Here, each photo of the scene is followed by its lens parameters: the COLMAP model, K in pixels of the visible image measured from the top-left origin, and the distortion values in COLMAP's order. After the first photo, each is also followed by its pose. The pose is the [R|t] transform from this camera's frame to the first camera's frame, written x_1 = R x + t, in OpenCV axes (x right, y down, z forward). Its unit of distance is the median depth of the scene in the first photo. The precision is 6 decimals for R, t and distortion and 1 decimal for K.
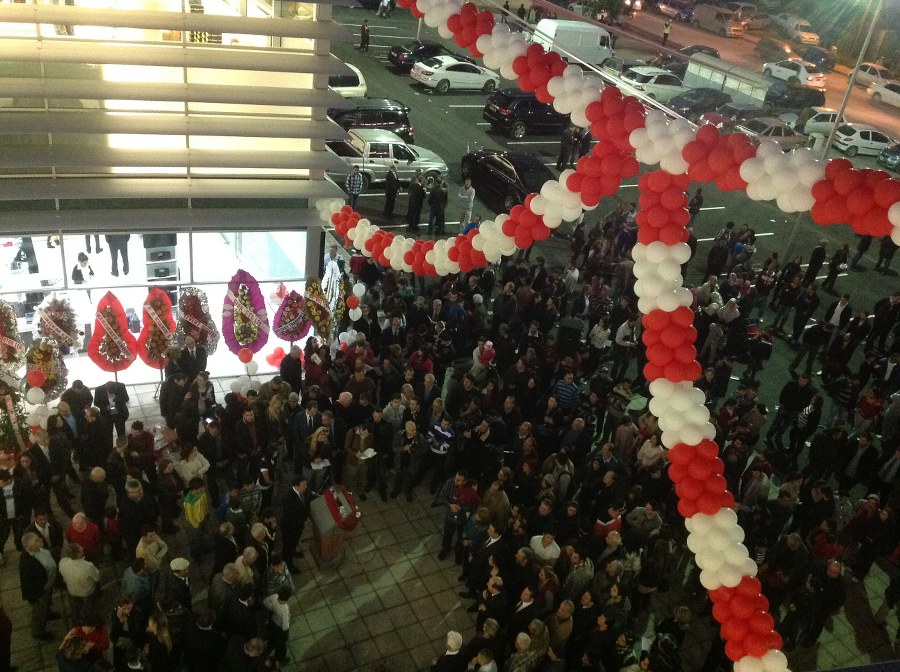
lens RADIAL K [[857.6, 0, 450.0], [0, 857.6, 336.0], [0, 0, 1]] dist [0.182740, -0.443968]
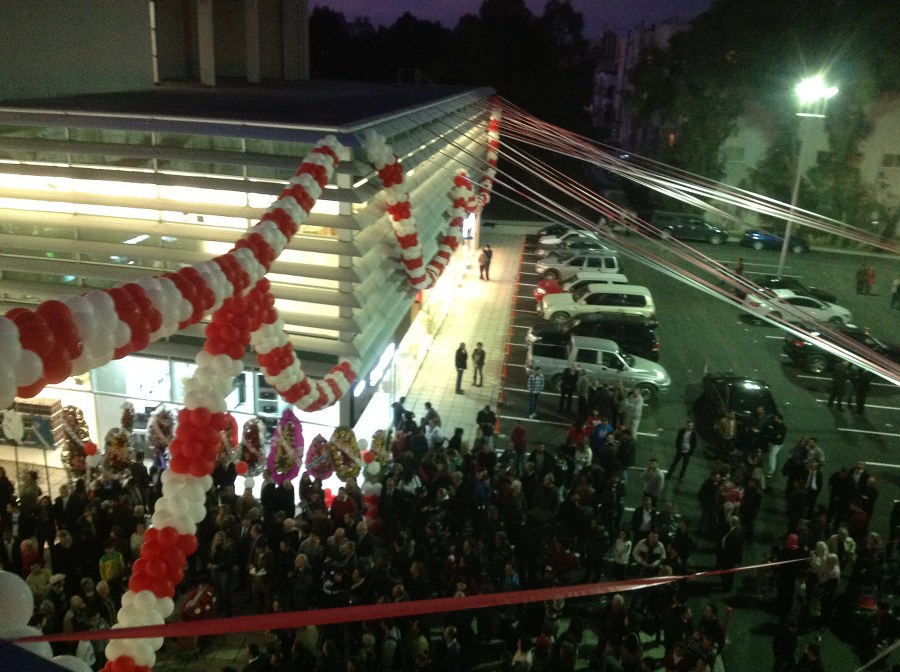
lens RADIAL K [[857.6, 0, 450.0], [0, 857.6, 336.0], [0, 0, 1]] dist [0.182740, -0.443968]
pose [[0.809317, 0.078635, -0.582085, 0.330906], [-0.235847, 0.951107, -0.199428, 0.006964], [0.537943, 0.298684, 0.788293, 0.075059]]
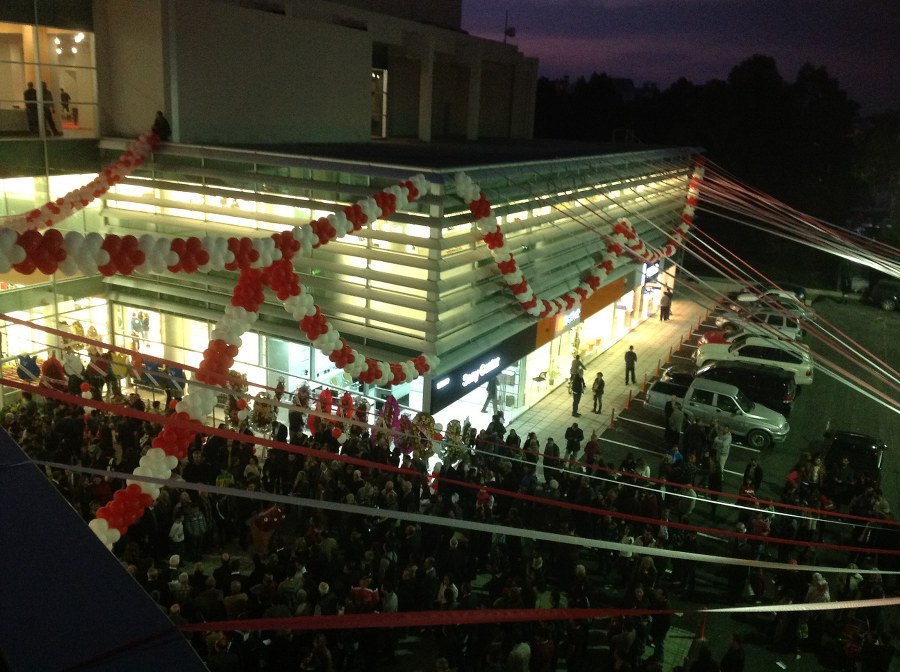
lens RADIAL K [[857.6, 0, 450.0], [0, 857.6, 336.0], [0, 0, 1]] dist [0.182740, -0.443968]
pose [[0.573268, 0.106483, -0.812419, 0.528565], [-0.394810, 0.904722, -0.160009, 0.014598], [0.717976, 0.412479, 0.560689, 0.109044]]
